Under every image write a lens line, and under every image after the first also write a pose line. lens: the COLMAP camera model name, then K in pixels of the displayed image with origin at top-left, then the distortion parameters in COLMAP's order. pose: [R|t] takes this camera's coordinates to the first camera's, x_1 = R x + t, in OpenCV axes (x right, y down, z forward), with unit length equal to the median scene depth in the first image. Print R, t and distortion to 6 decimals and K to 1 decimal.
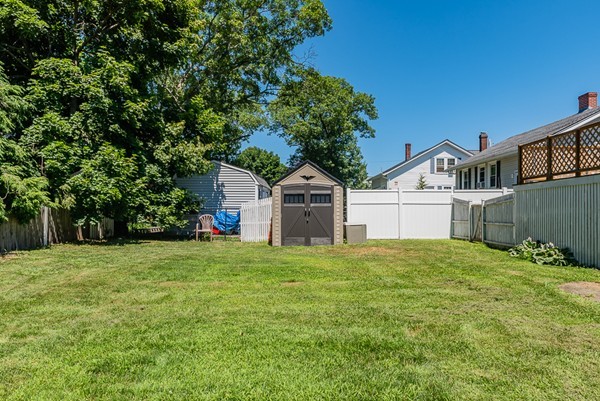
lens RADIAL K [[405.7, 0, 299.4], [0, 405.7, 198.5], [0, 0, 1]] dist [-0.001178, 0.002598]
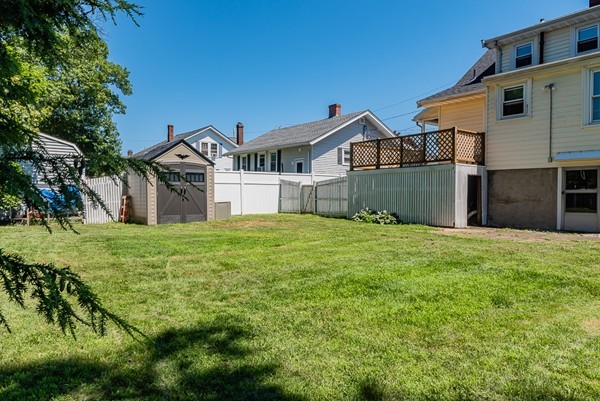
lens RADIAL K [[405.7, 0, 301.0], [0, 405.7, 200.7], [0, 0, 1]] dist [-0.001178, 0.002598]
pose [[0.774952, -0.012025, 0.631906, -0.342998], [-0.019442, 0.998892, 0.042851, 0.008821], [-0.631722, -0.045493, 0.773859, 0.016859]]
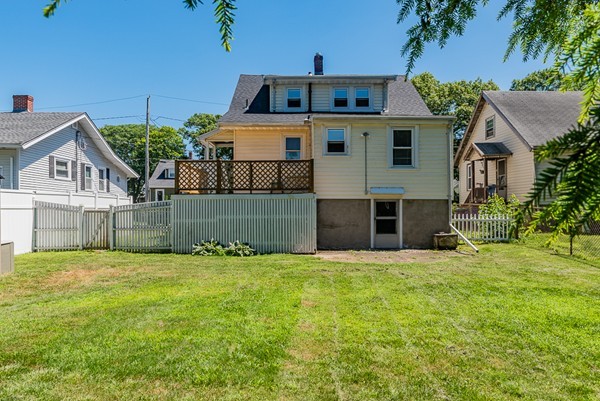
lens RADIAL K [[405.7, 0, 300.1], [0, 405.7, 203.2], [0, 0, 1]] dist [-0.001178, 0.002598]
pose [[-0.025732, 0.009947, 0.999619, -0.446904], [-0.030805, 0.999468, -0.010738, -0.004851], [-0.999194, -0.031069, -0.025412, 0.491180]]
